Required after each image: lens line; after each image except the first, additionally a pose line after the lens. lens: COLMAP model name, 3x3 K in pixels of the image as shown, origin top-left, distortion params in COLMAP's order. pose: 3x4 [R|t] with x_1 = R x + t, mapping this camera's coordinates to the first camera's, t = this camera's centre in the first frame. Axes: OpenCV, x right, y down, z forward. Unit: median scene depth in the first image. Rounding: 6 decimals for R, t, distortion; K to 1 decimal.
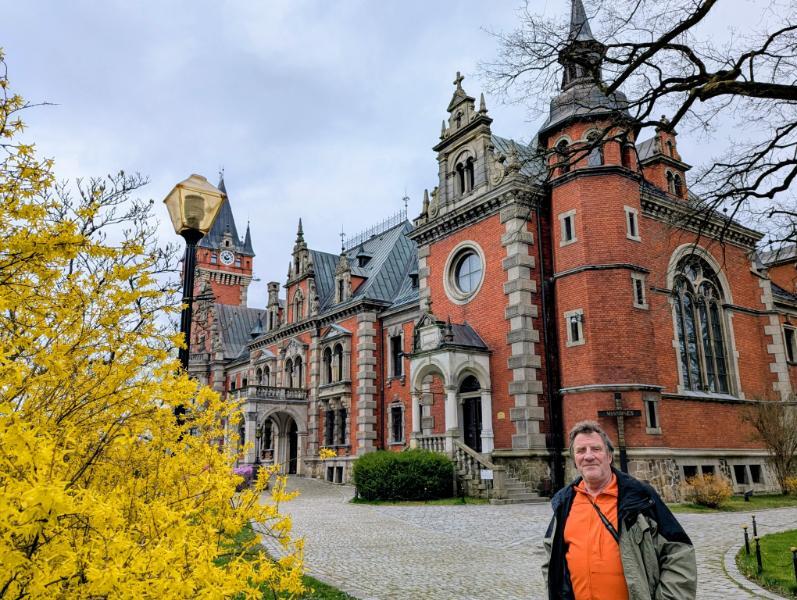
lens RADIAL K [[635.8, 0, 384.8], [0, 635.8, 301.7], [0, 0, 1]] dist [0.073969, -0.001662]
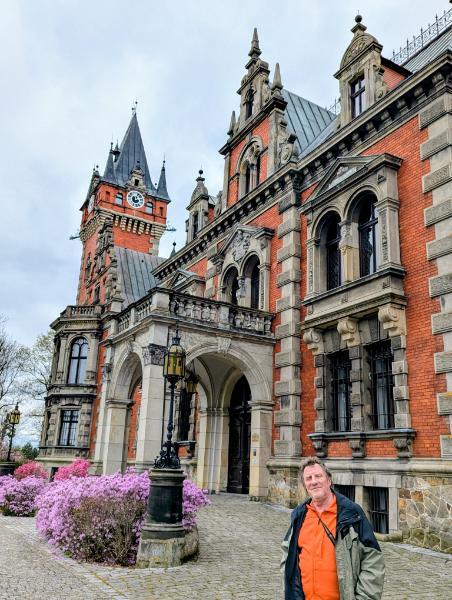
lens RADIAL K [[539.1, 0, 226.0], [0, 539.1, 300.0], [0, 0, 1]] dist [0.090734, -0.115046]
pose [[0.995379, 0.027232, -0.092080, -0.125414], [-0.032631, 0.997804, -0.057645, 0.158933], [0.090308, 0.060384, 0.994082, 0.623911]]
